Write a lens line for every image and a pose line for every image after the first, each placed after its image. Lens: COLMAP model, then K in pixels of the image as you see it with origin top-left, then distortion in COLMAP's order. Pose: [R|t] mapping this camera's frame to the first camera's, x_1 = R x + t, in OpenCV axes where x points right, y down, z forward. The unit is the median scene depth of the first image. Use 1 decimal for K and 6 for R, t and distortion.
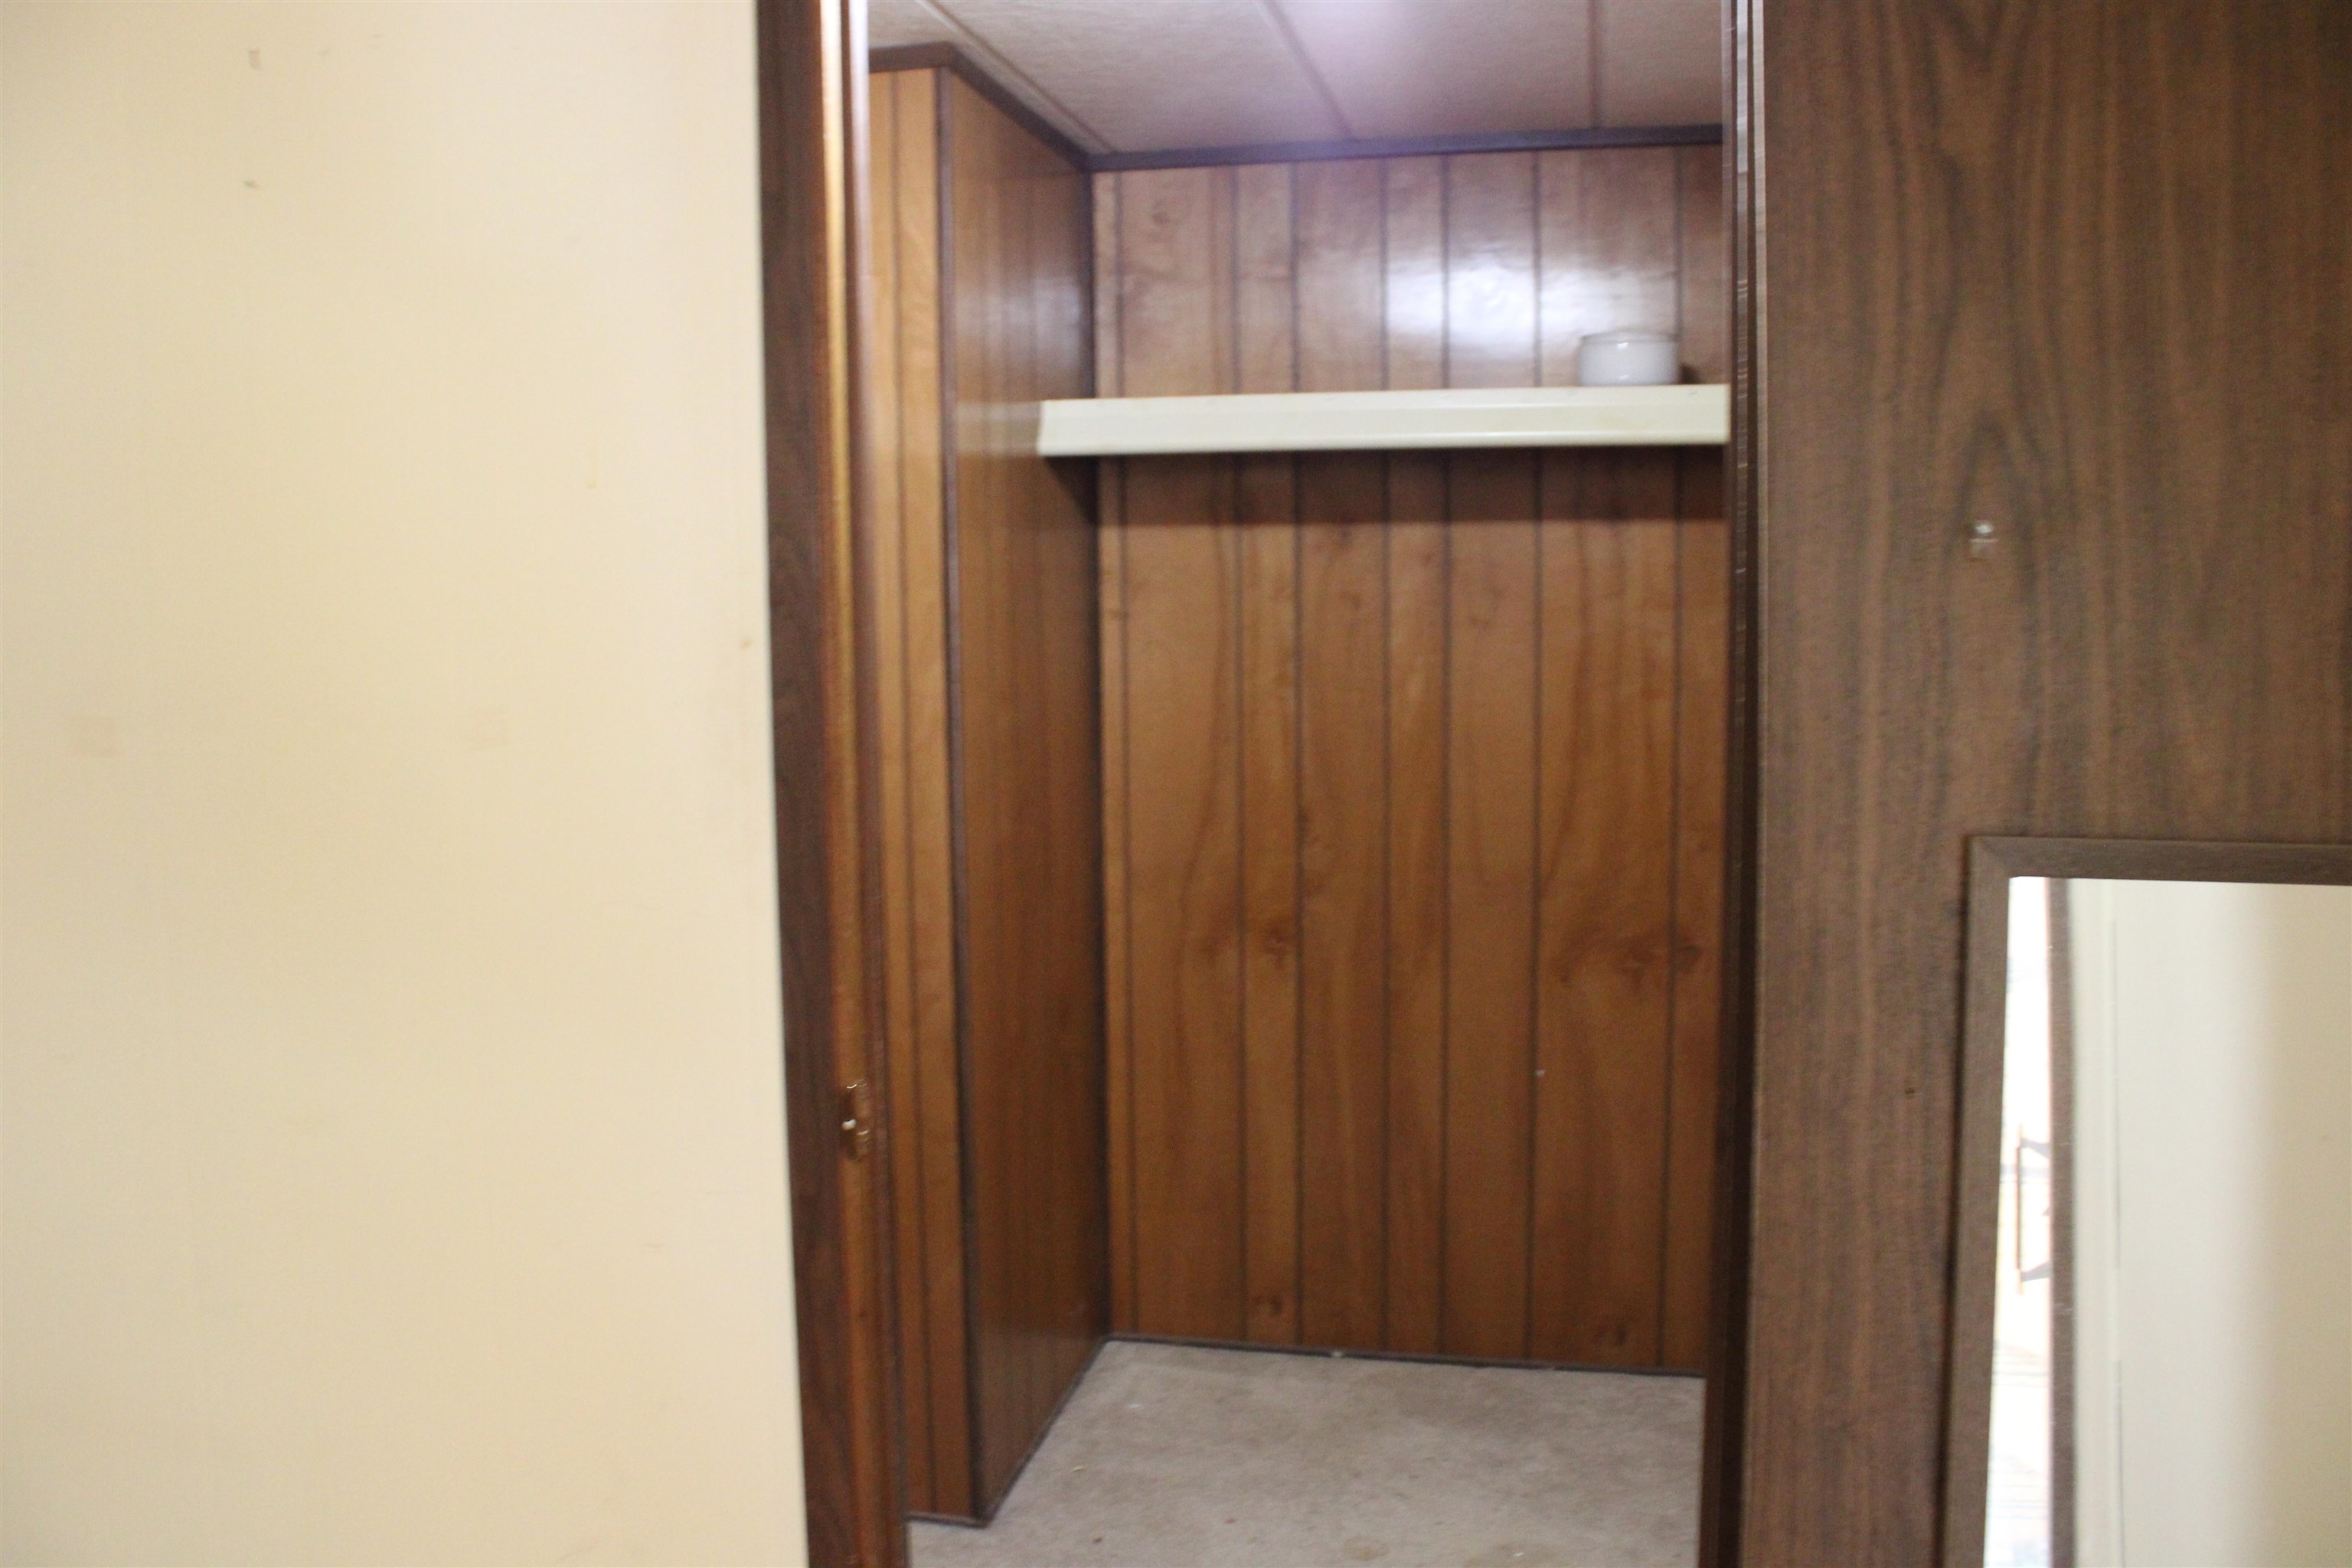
lens RADIAL K [[1934.7, 0, 1181.6], [0, 1934.7, 782.0], [0, 0, 1]] dist [-0.185549, 0.174188]
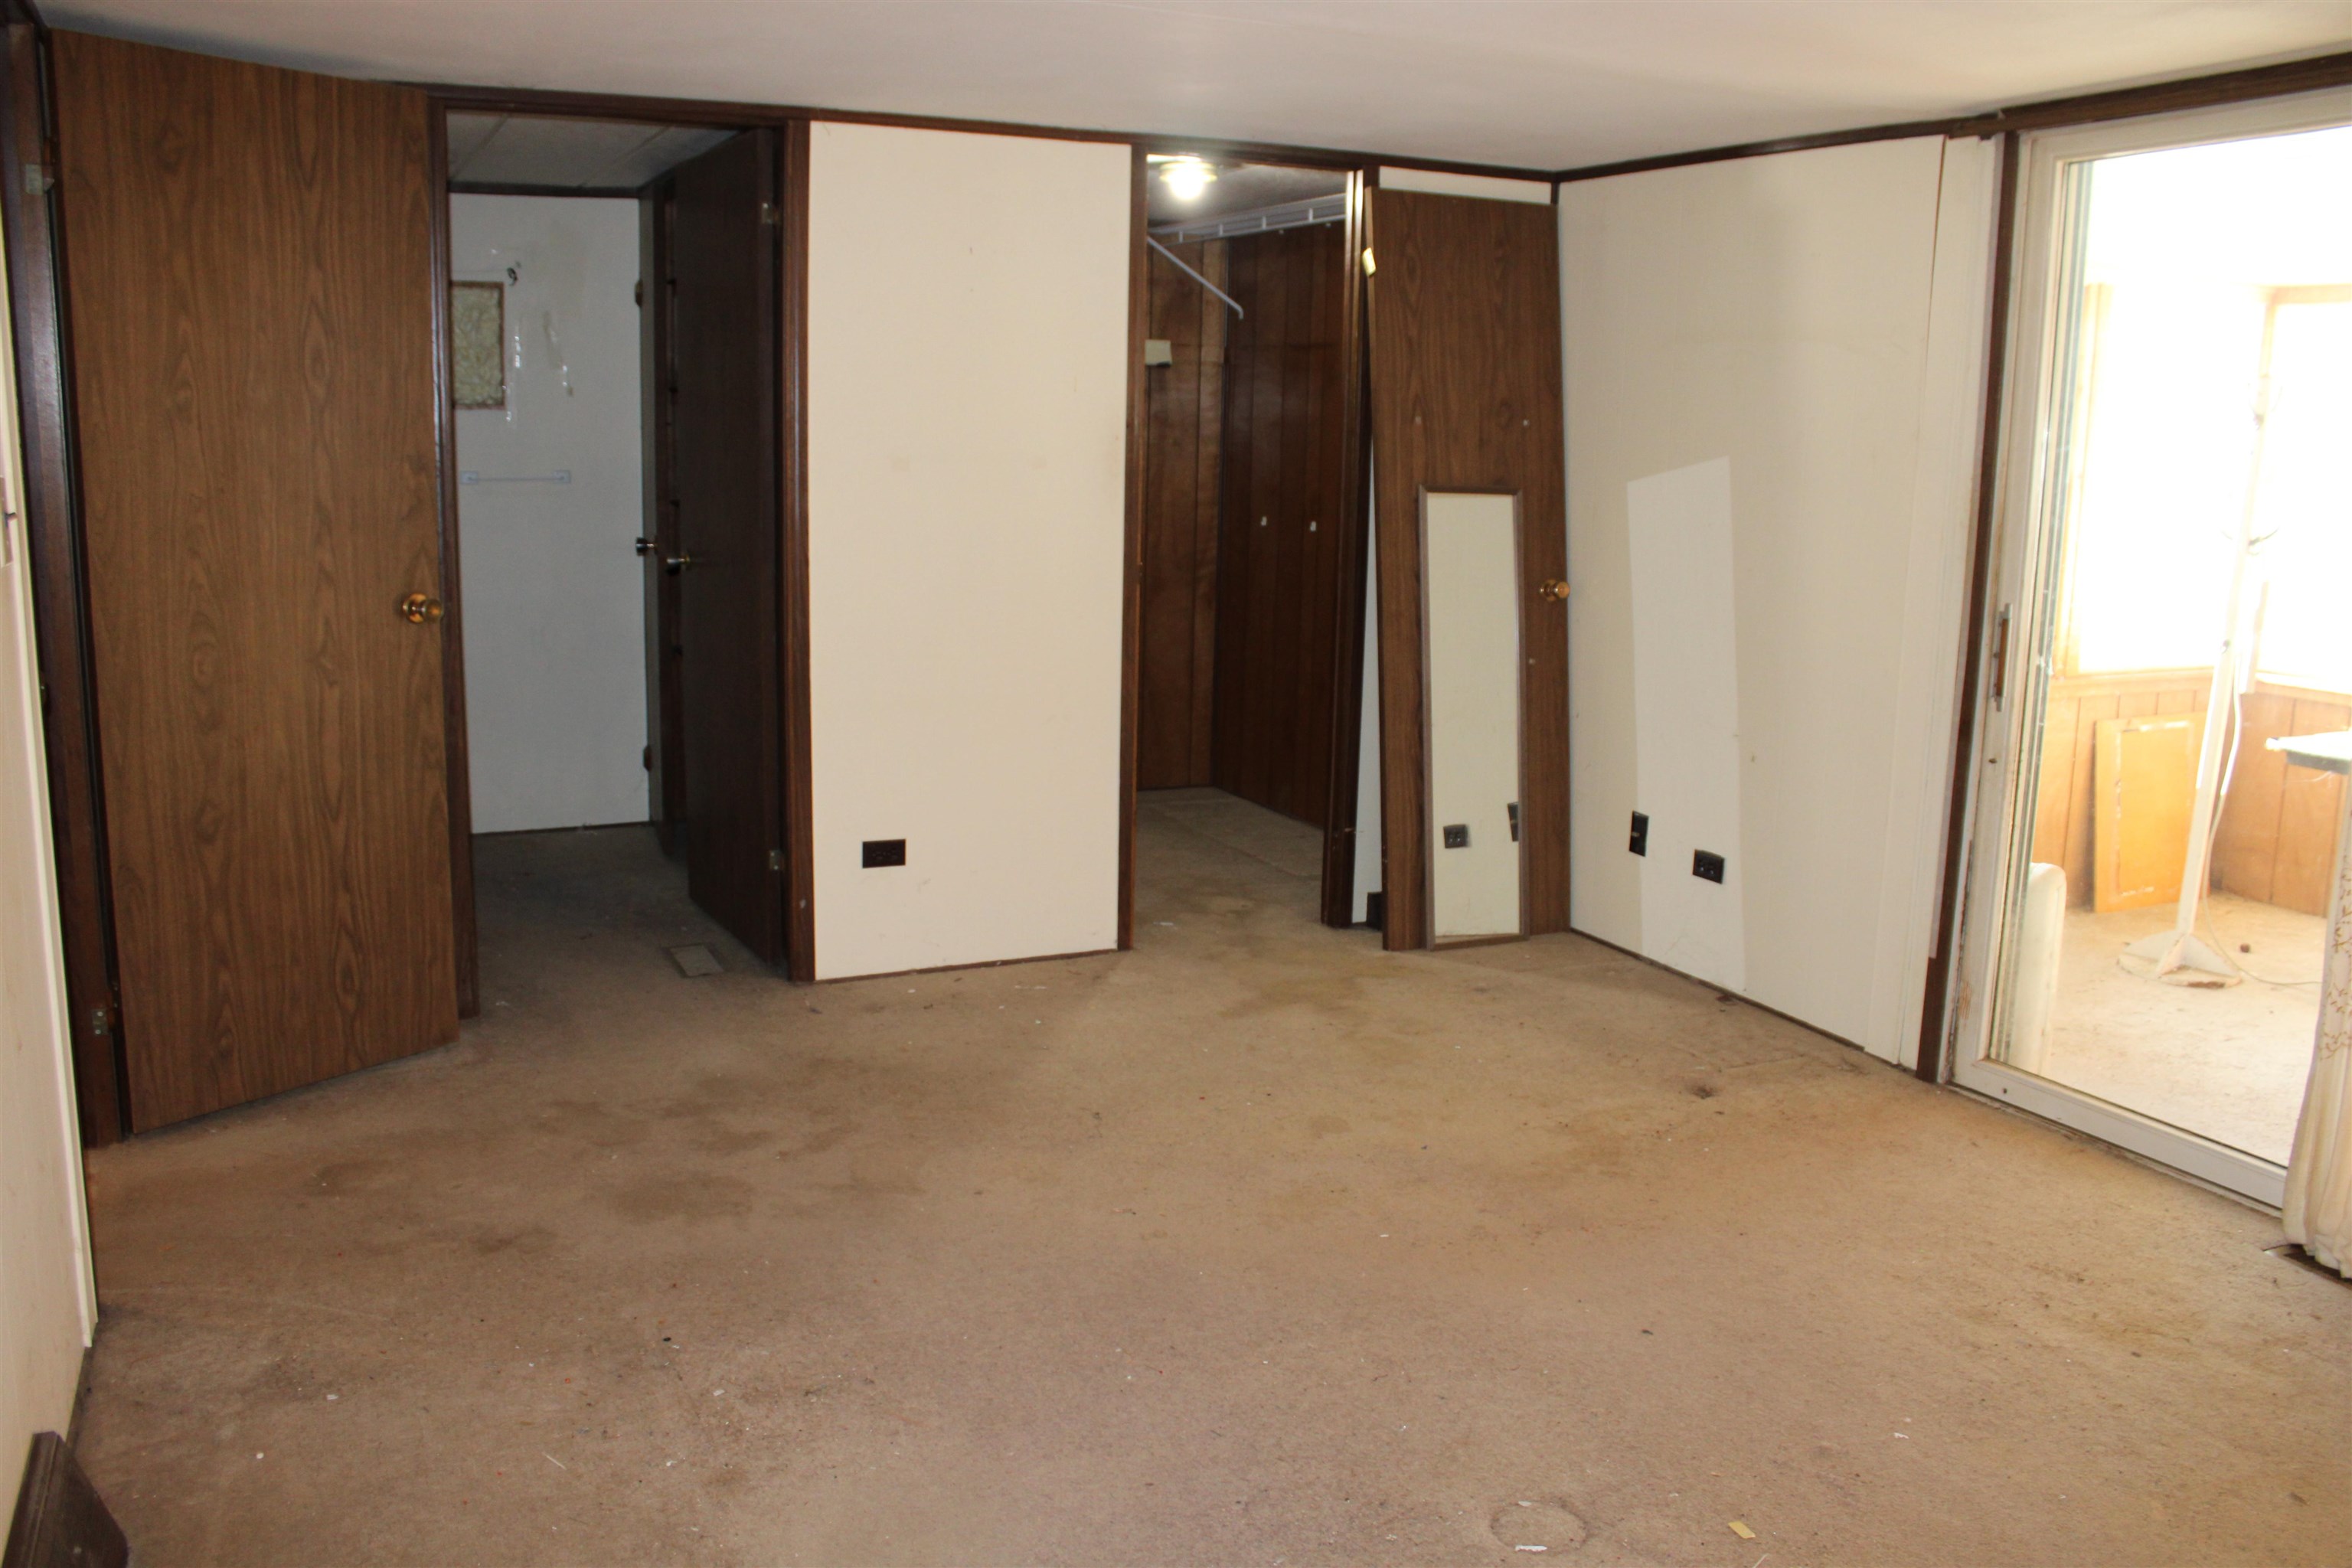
lens RADIAL K [[1934.7, 0, 1181.6], [0, 1934.7, 782.0], [0, 0, 1]] dist [-0.185549, 0.174188]
pose [[0.793648, -0.083093, 0.602676, -2.964204], [0.032961, 0.995047, 0.093785, 0.295765], [-0.607483, -0.054567, 0.792456, -2.453924]]
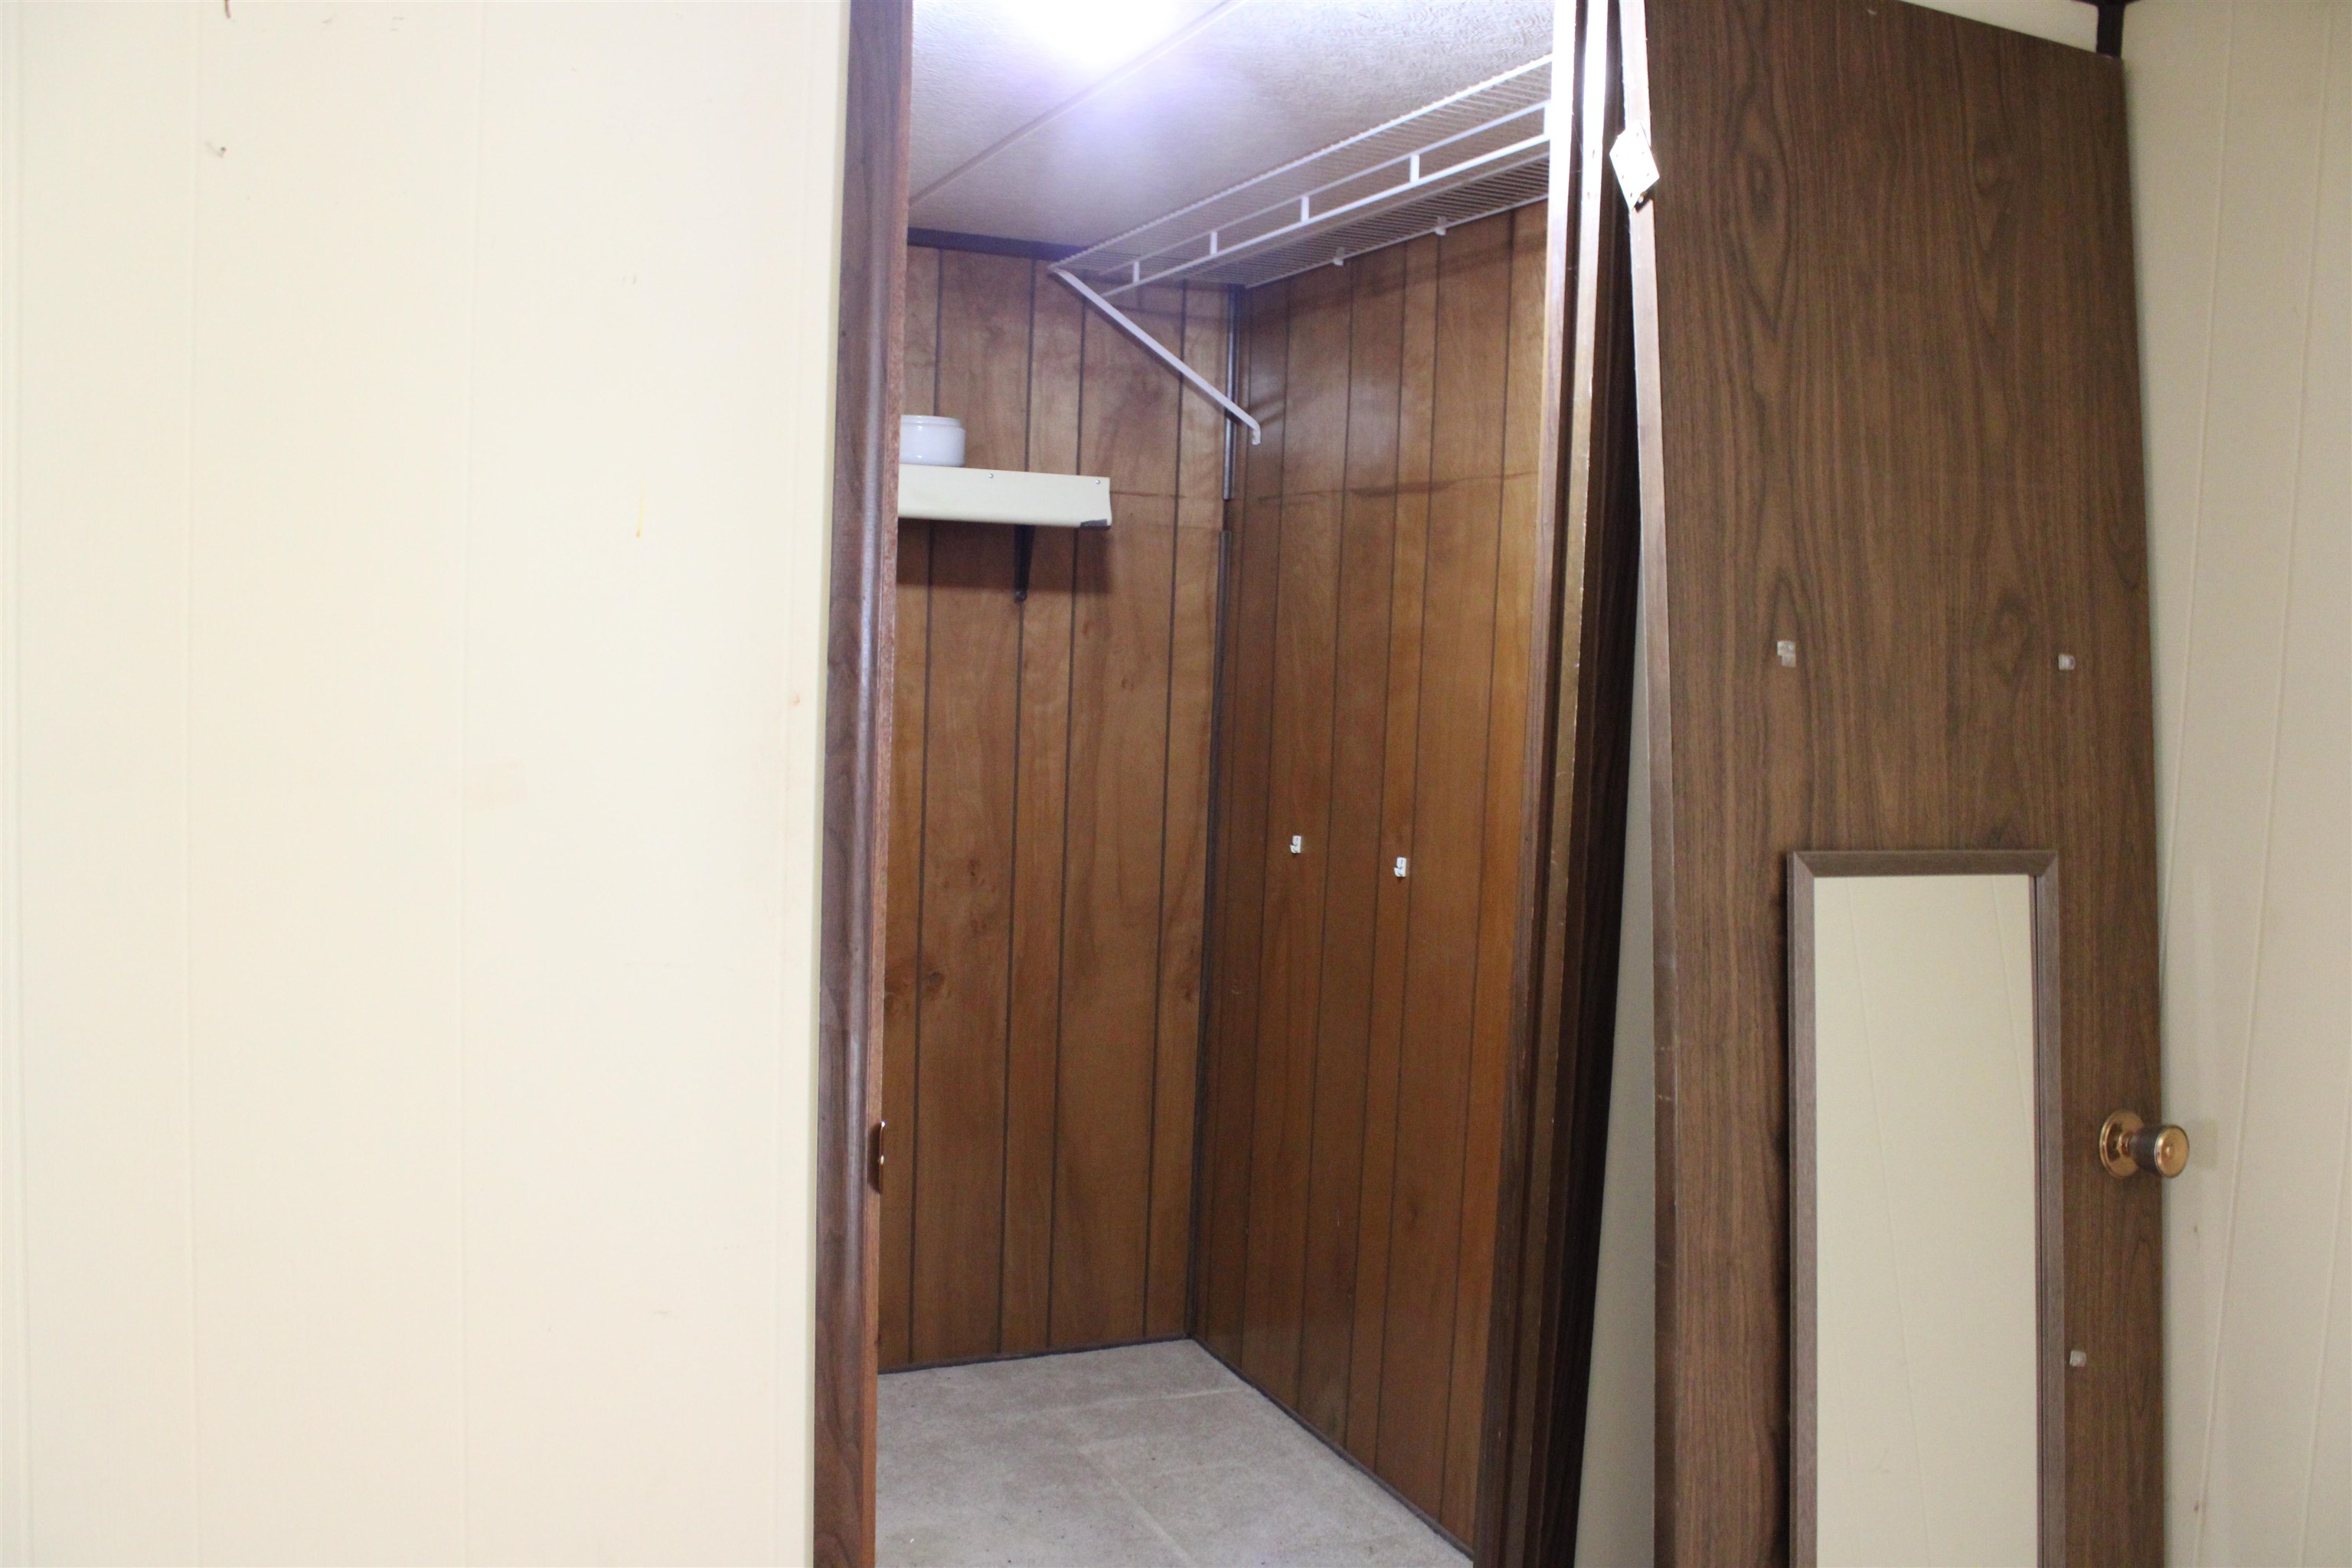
lens RADIAL K [[1934.7, 0, 1181.6], [0, 1934.7, 782.0], [0, 0, 1]] dist [-0.185549, 0.174188]
pose [[0.802957, -0.003751, 0.596025, -0.855232], [0.016914, 0.999721, -0.016495, -0.009969], [-0.595797, 0.023326, 0.802796, 0.069336]]
